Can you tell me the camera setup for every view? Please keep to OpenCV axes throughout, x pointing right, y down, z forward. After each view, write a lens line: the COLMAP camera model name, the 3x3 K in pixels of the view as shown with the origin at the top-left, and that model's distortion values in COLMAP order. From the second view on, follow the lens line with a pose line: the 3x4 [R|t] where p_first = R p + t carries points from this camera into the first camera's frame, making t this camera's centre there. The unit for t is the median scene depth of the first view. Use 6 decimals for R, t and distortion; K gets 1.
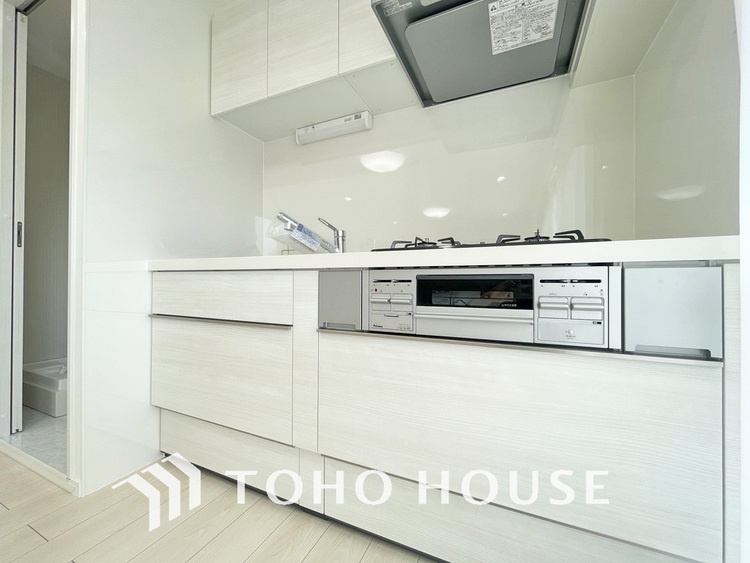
lens RADIAL K [[305.7, 0, 371.8], [0, 305.7, 281.3], [0, 0, 1]] dist [-0.002205, -0.000745]
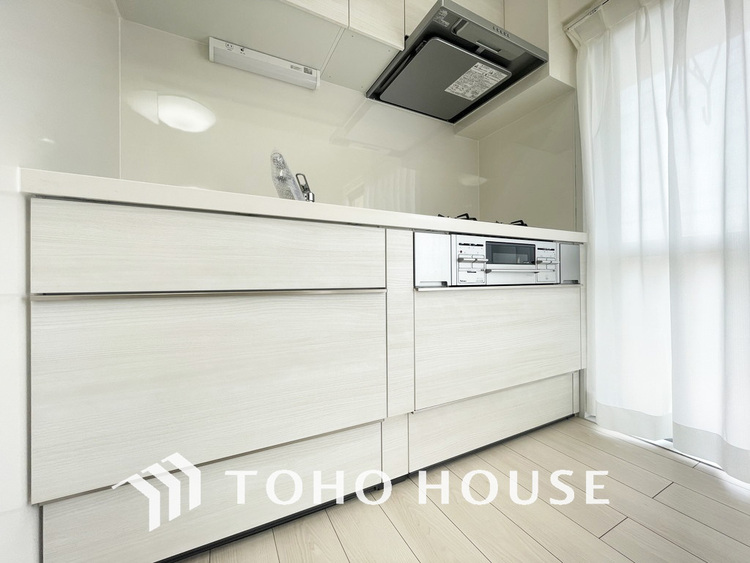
lens RADIAL K [[305.7, 0, 378.4], [0, 305.7, 280.2], [0, 0, 1]] dist [-0.002205, -0.000745]
pose [[0.605237, -0.010068, 0.795982, -1.142792], [0.010471, 0.999934, 0.004686, 0.132497], [-0.795976, 0.005499, 0.605303, 0.522396]]
